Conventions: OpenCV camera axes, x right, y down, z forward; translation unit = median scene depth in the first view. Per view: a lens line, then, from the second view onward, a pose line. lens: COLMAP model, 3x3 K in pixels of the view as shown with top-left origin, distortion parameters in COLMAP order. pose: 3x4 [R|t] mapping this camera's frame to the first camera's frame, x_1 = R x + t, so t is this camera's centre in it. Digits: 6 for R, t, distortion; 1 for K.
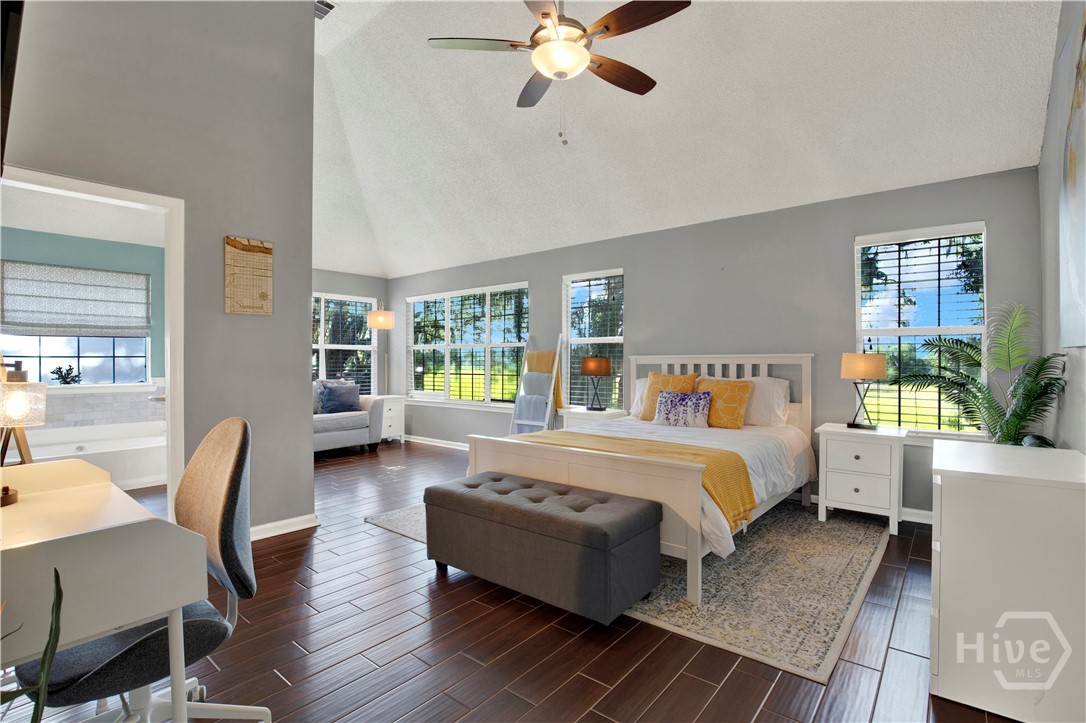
lens RADIAL K [[501.9, 0, 562.0], [0, 501.9, 361.1], [0, 0, 1]] dist [-0.024146, 0.000589]
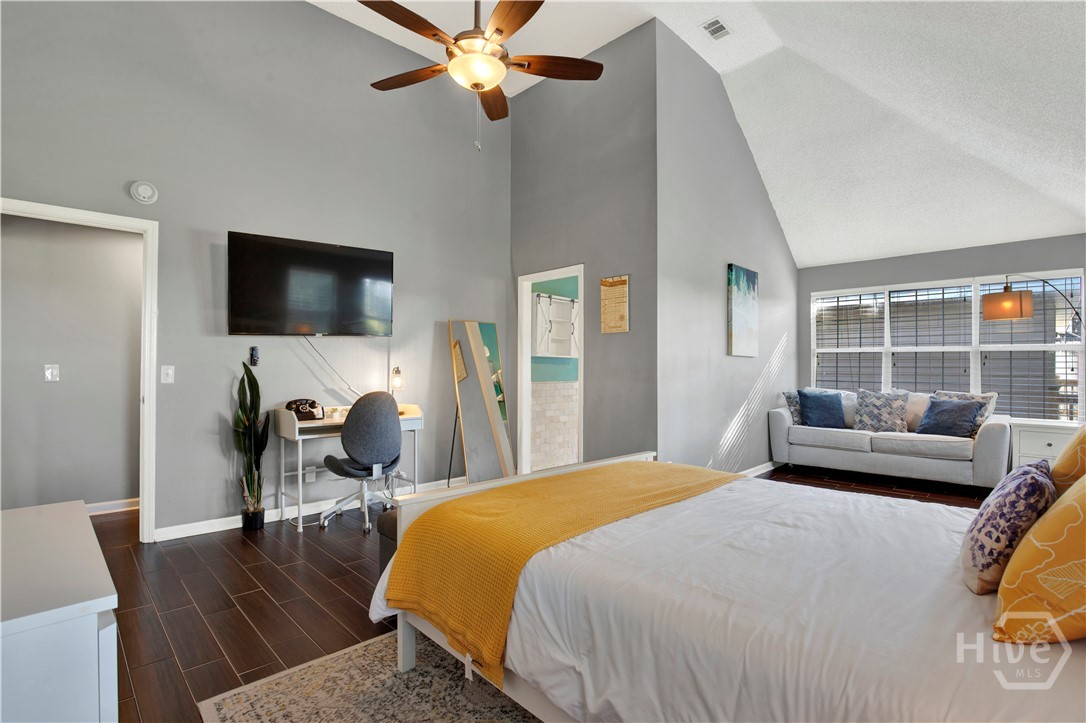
lens RADIAL K [[511.7, 0, 543.0], [0, 511.7, 361.5], [0, 0, 1]] dist [-0.028344, 0.000324]
pose [[-0.125321, -0.012340, -0.992039, 0.988659], [-0.002268, 0.999924, -0.012151, 0.002829], [0.992114, 0.000727, -0.125340, 1.246567]]
